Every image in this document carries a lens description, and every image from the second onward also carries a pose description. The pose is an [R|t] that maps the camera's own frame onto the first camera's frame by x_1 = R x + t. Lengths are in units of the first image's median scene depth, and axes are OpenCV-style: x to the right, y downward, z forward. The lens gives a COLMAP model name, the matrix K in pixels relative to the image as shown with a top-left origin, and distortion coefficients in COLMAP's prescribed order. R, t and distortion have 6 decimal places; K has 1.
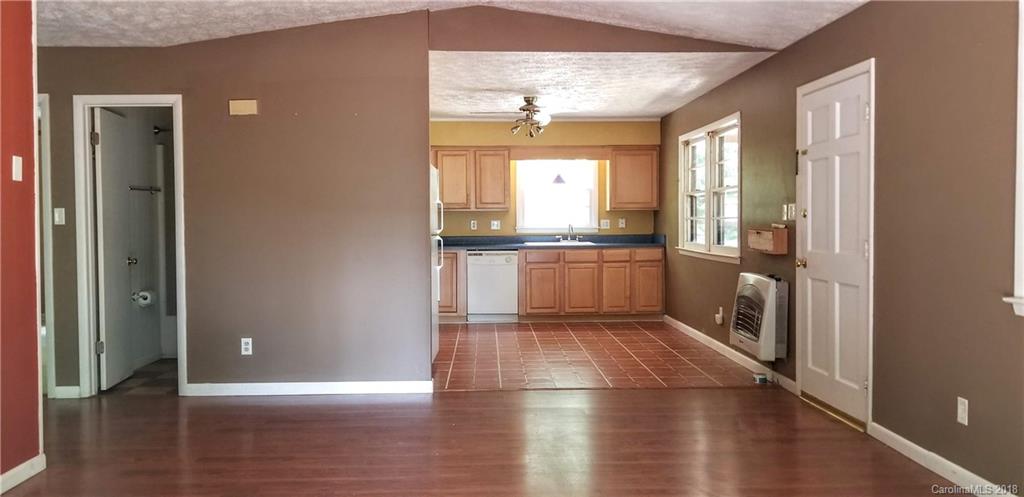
lens RADIAL K [[789.2, 0, 512.8], [0, 789.2, 242.0], [0, 0, 1]] dist [0.005413, -0.068068]
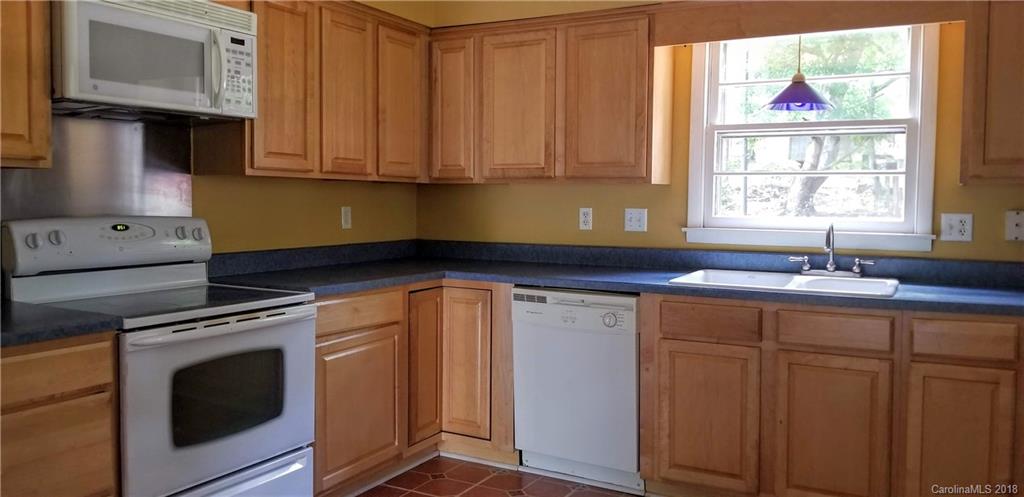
lens RADIAL K [[789.2, 0, 512.8], [0, 789.2, 242.0], [0, 0, 1]] dist [0.005413, -0.068068]
pose [[0.852048, 0.044652, -0.521556, 0.138330], [-0.029738, 0.998875, 0.036934, -0.024368], [0.522618, -0.015960, 0.852417, 0.664999]]
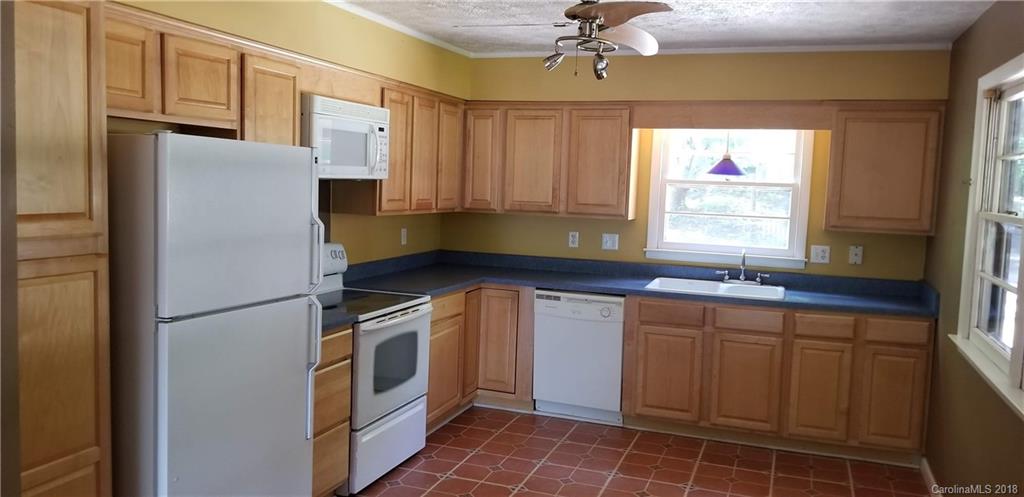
lens RADIAL K [[794.4, 0, 491.6], [0, 794.4, 248.7], [0, 0, 1]] dist [0.003057, -0.057171]
pose [[0.916178, 0.073410, -0.393991, 0.132016], [-0.051061, 0.996451, 0.066926, -0.053058], [0.397506, -0.041198, 0.916674, 0.464225]]
